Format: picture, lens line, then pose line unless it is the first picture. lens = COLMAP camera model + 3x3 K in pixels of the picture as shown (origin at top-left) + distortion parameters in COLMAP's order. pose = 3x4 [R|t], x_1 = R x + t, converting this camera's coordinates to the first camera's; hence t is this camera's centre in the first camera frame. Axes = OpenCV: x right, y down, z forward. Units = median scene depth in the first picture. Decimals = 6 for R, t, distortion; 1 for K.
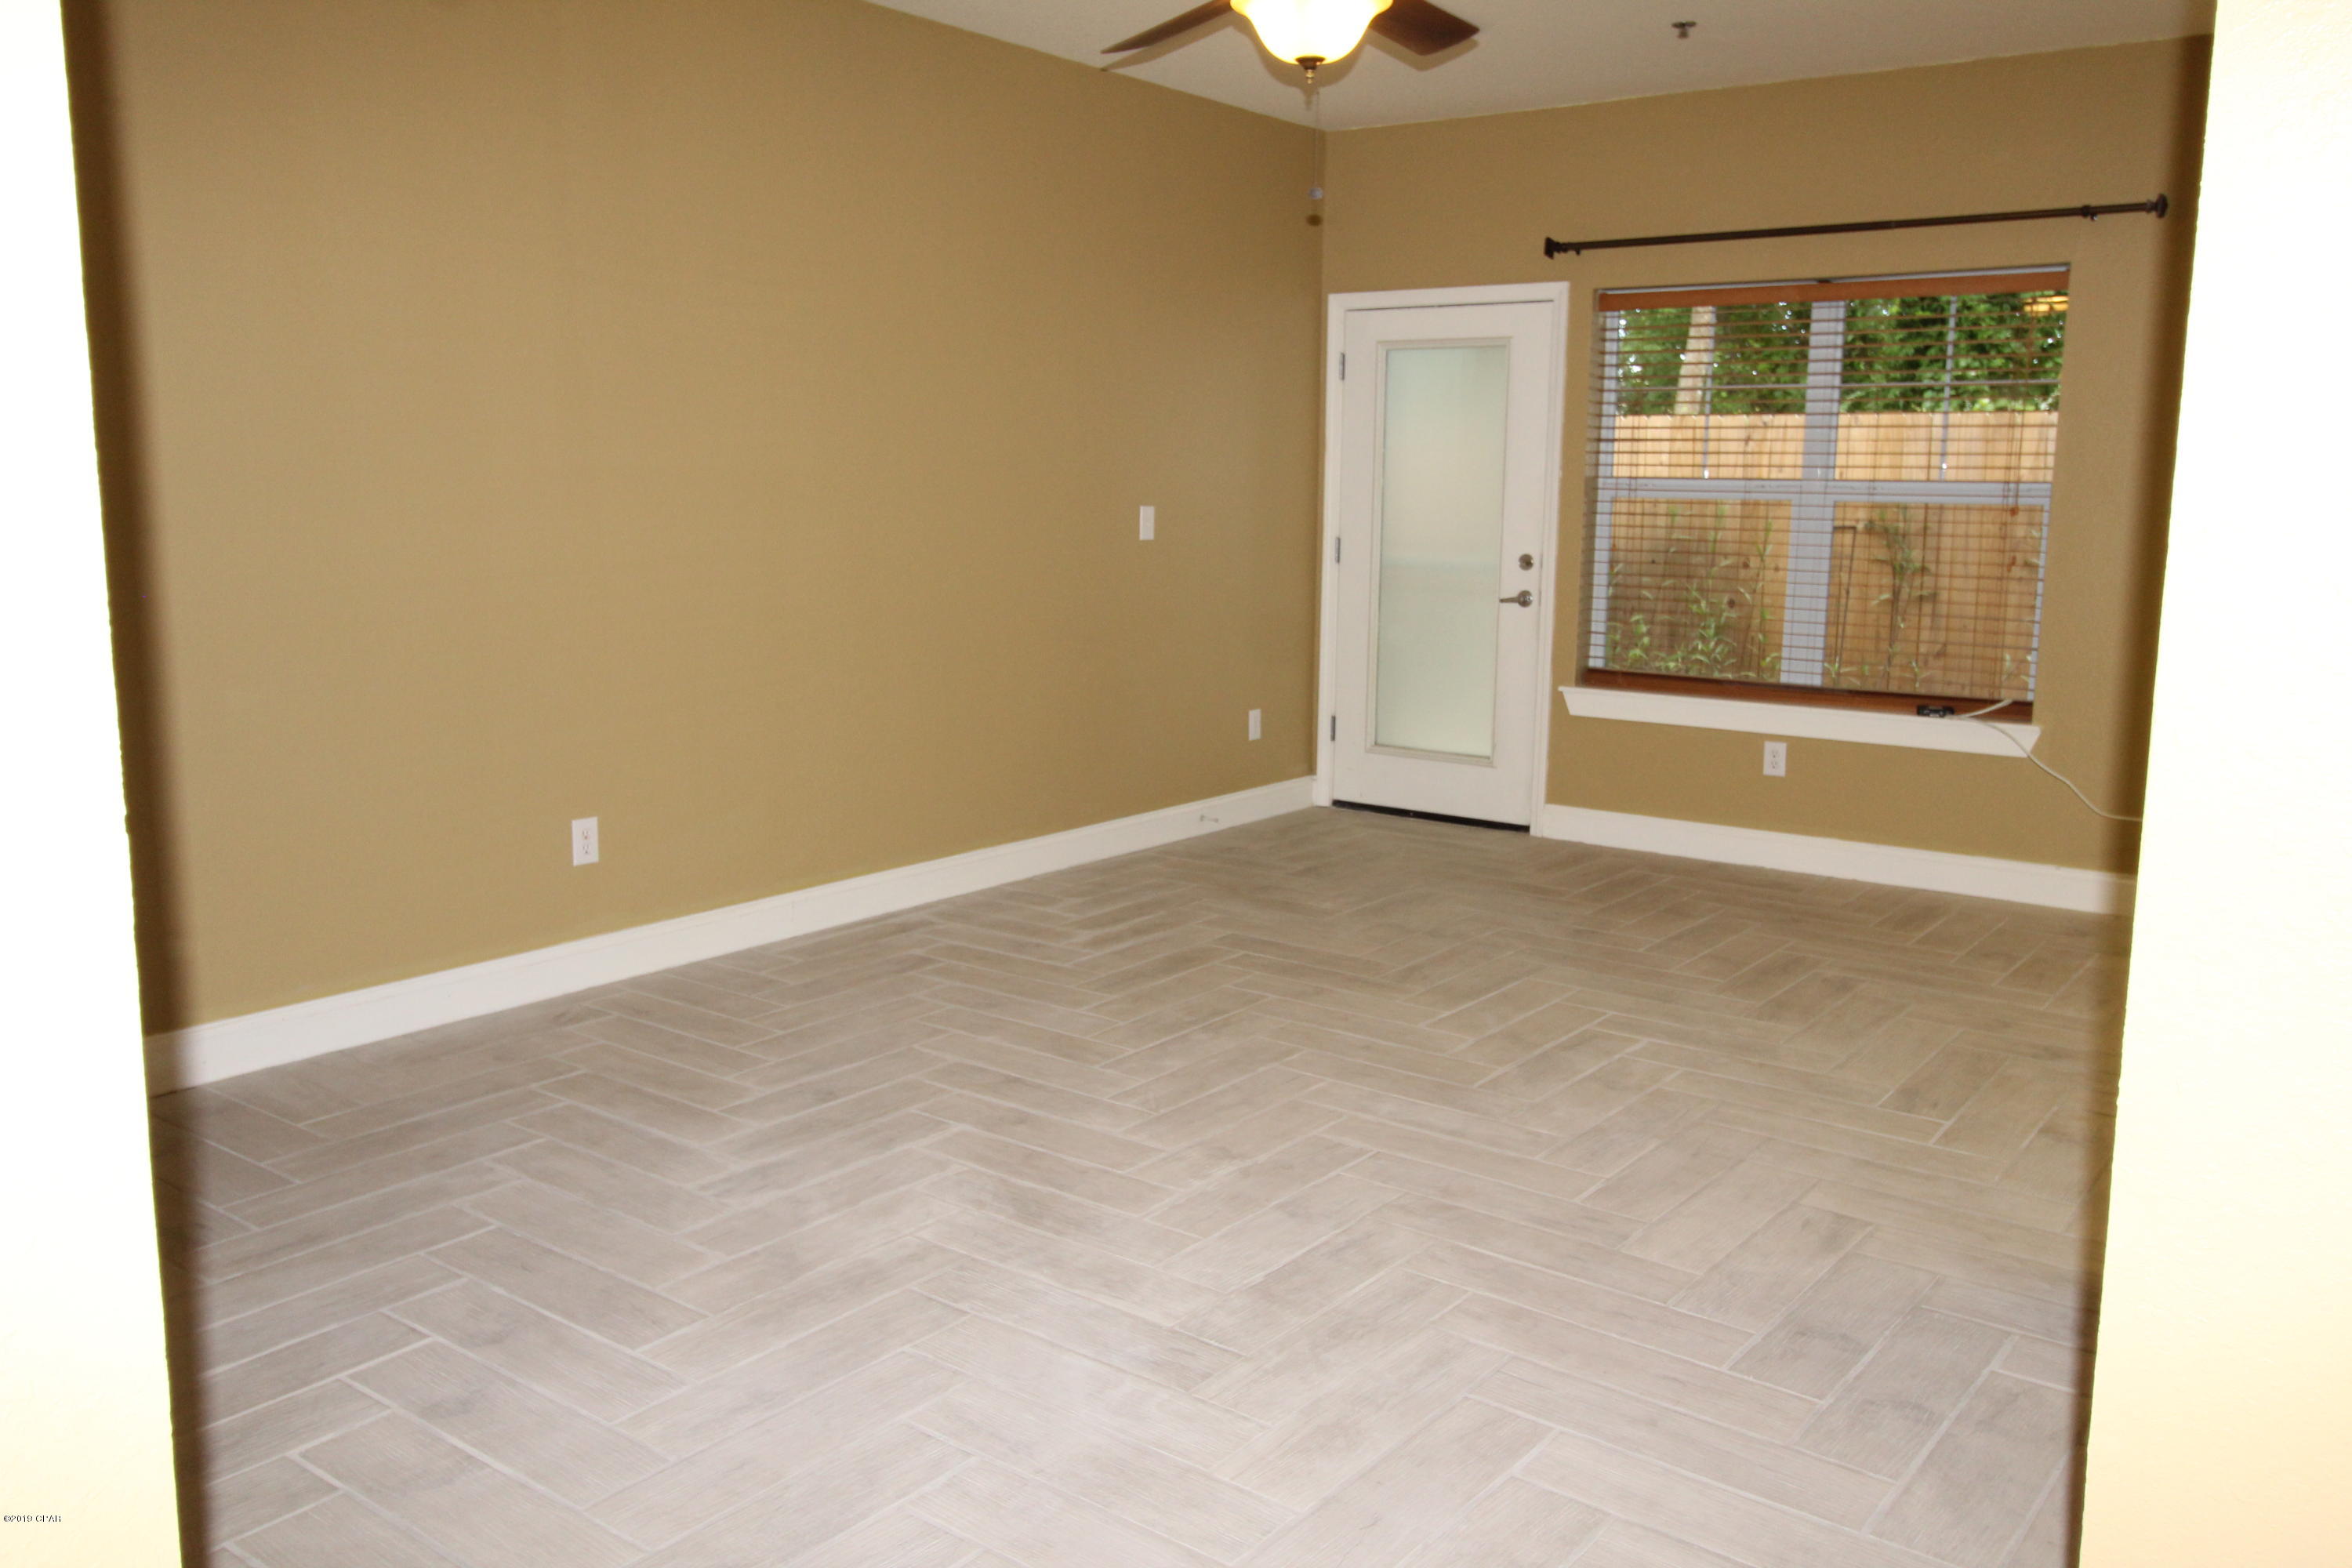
lens RADIAL K [[1853.0, 0, 1176.5], [0, 1853.0, 757.4], [0, 0, 1]] dist [0.016318, -0.011962]
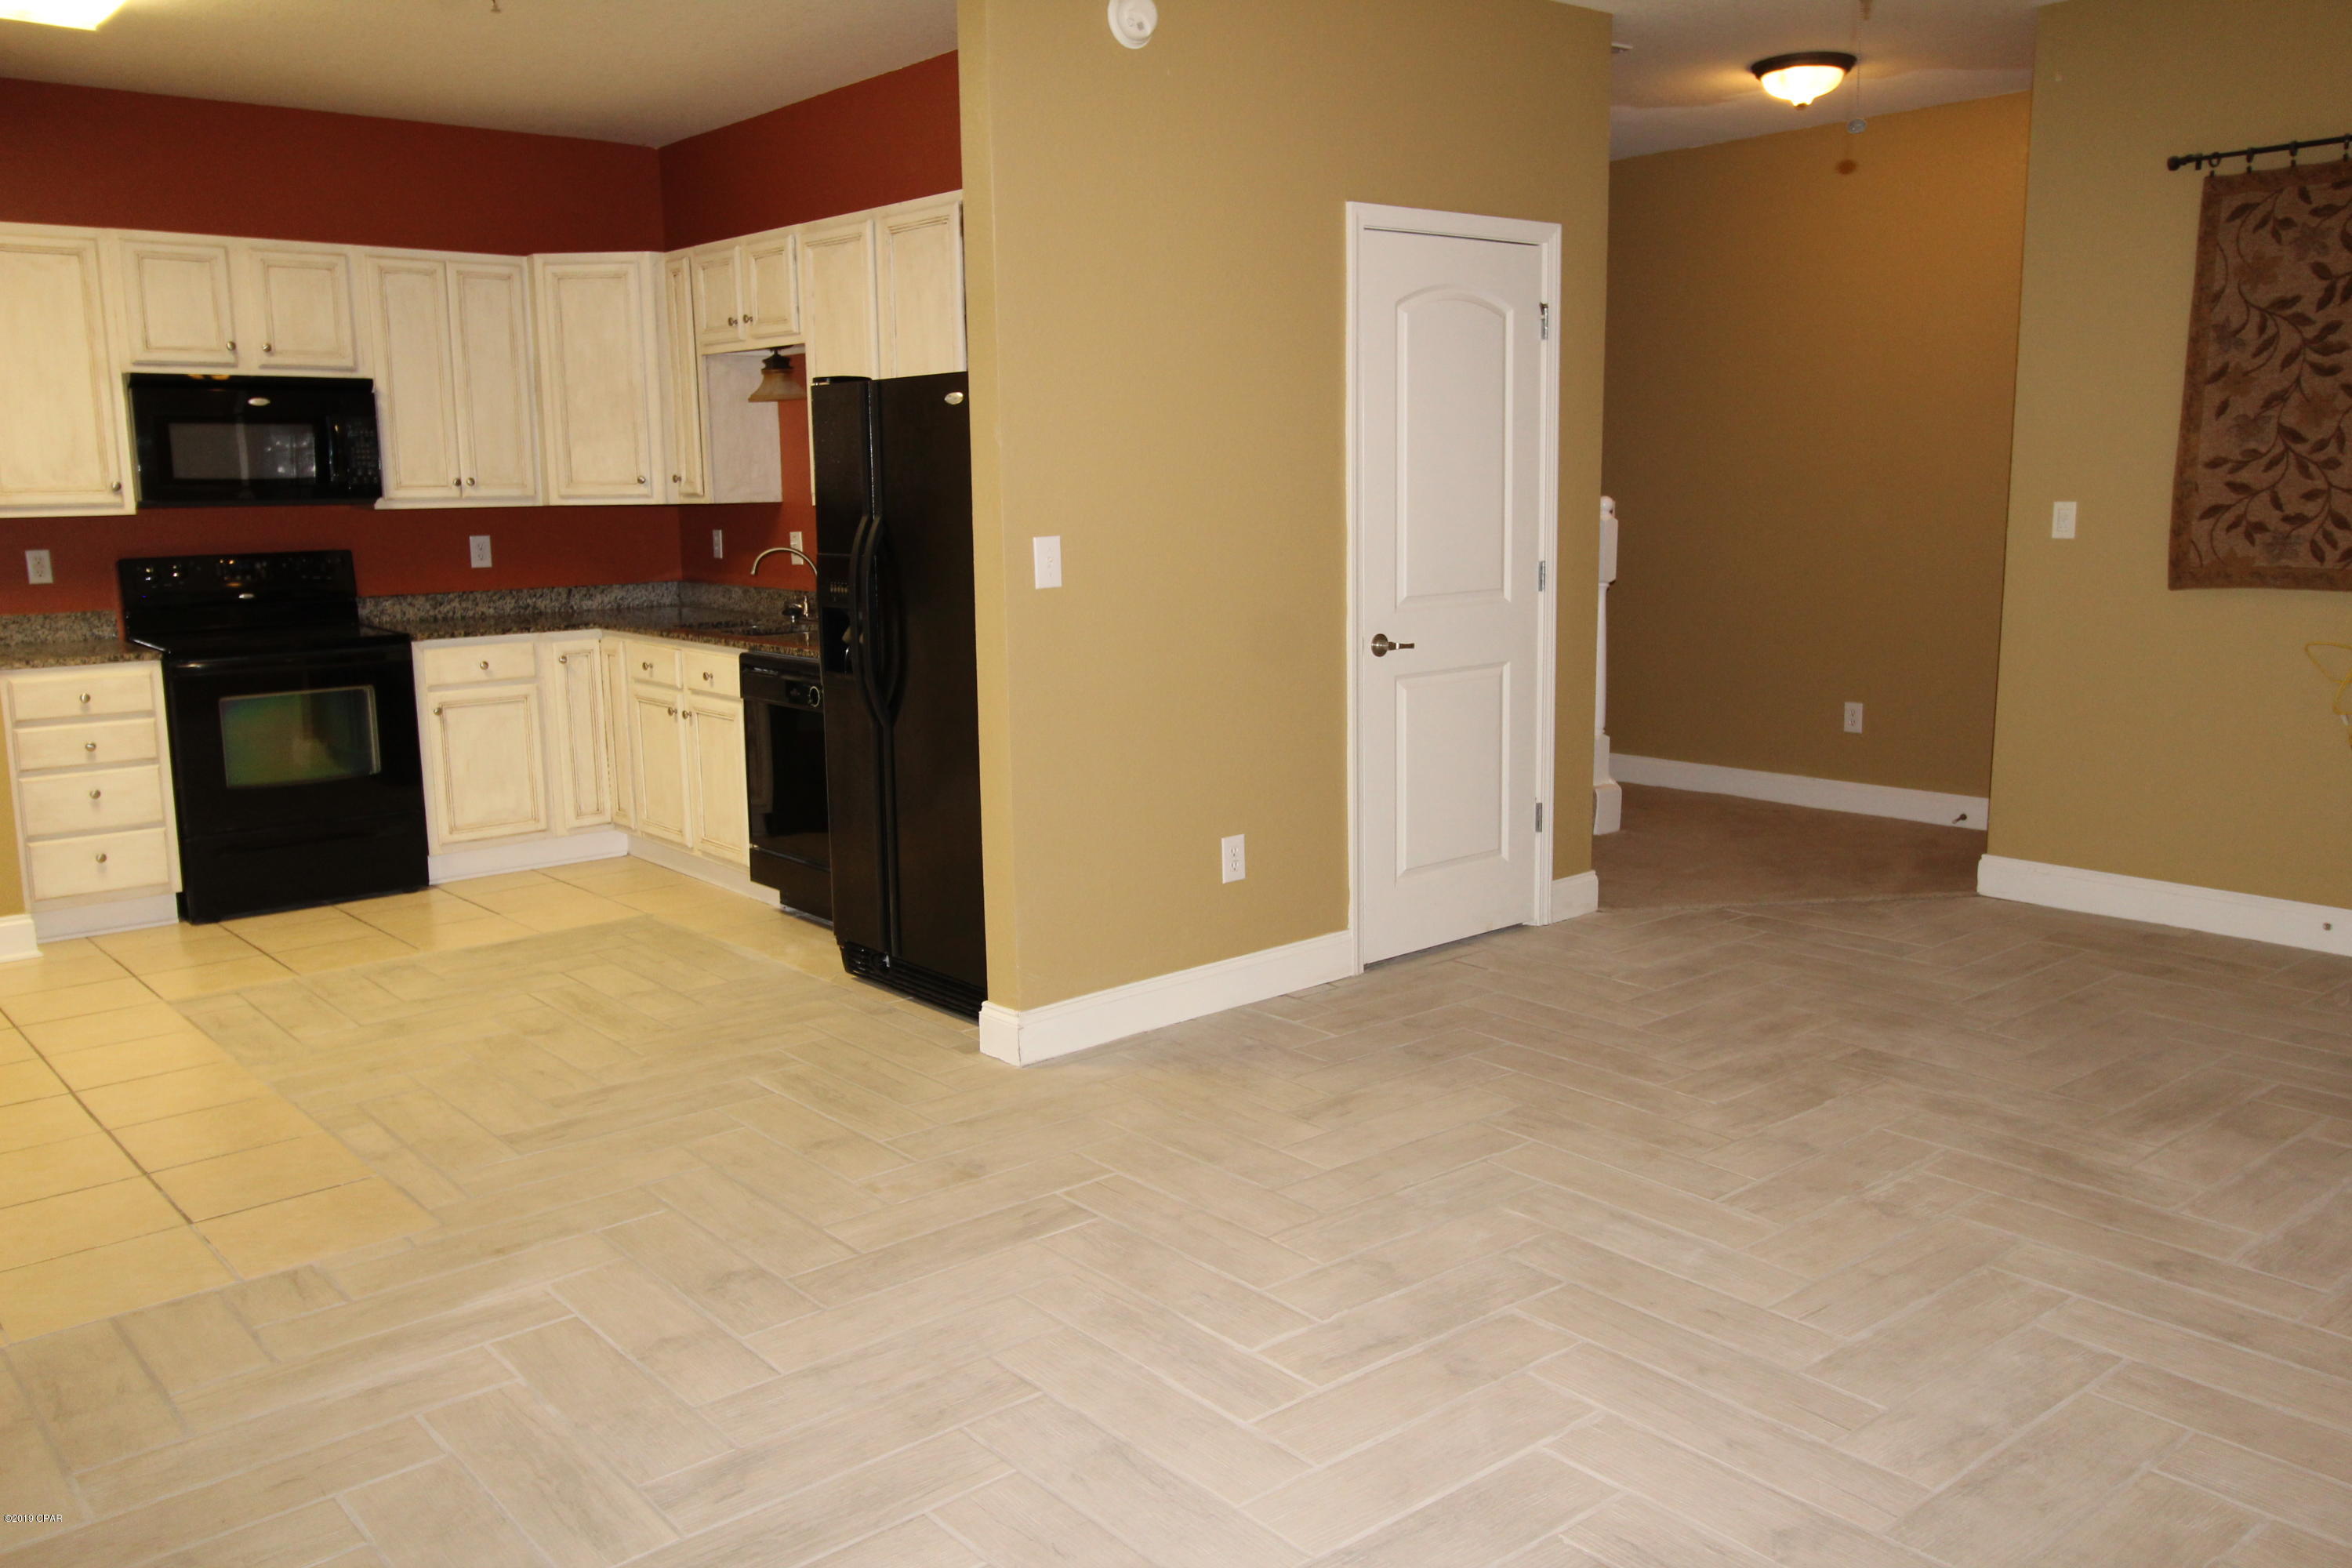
lens RADIAL K [[1853.0, 0, 1176.5], [0, 1853.0, 757.4], [0, 0, 1]] dist [0.016318, -0.011962]
pose [[-0.972911, -0.031874, 0.228973, 0.159405], [0.039490, 0.952978, 0.300455, -0.284292], [-0.227783, 0.301358, -0.925904, 1.802492]]
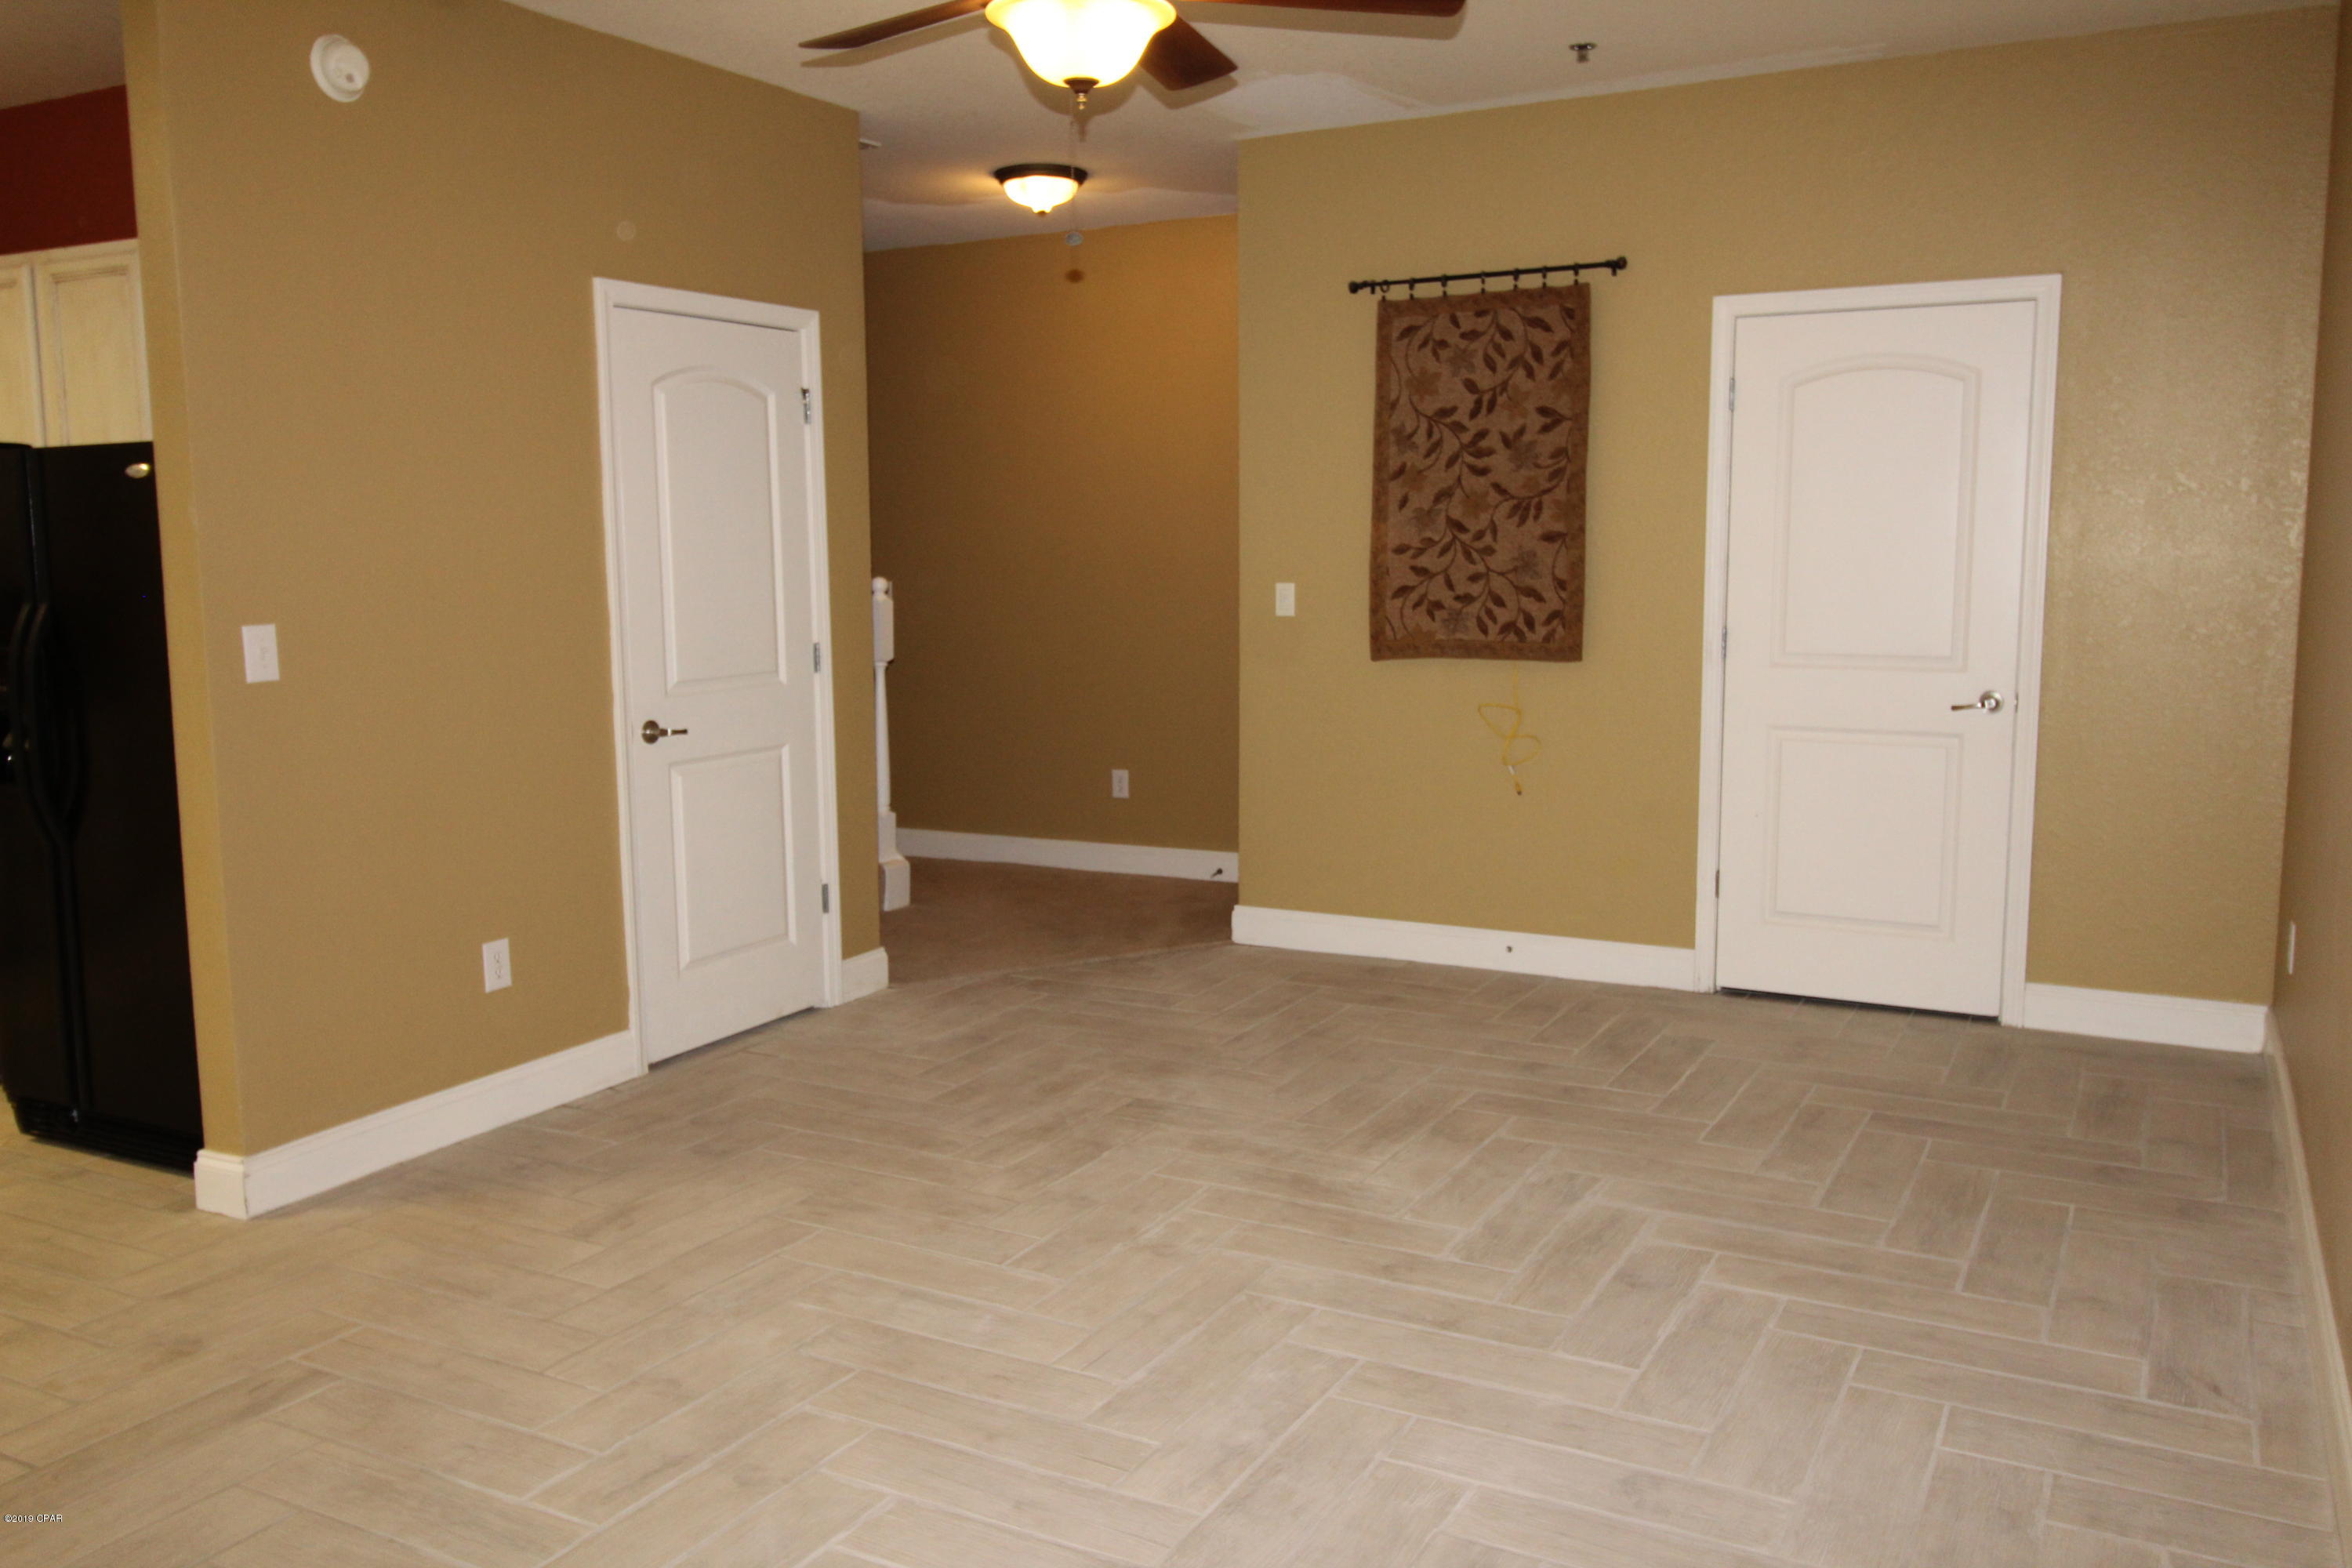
lens RADIAL K [[1853.0, 0, 1176.5], [0, 1853.0, 757.4], [0, 0, 1]] dist [0.016318, -0.011962]
pose [[-0.989988, 0.015363, -0.140311, 0.144420], [-0.022529, 0.964115, 0.264526, -0.288022], [0.139340, 0.265039, -0.954117, 1.799840]]
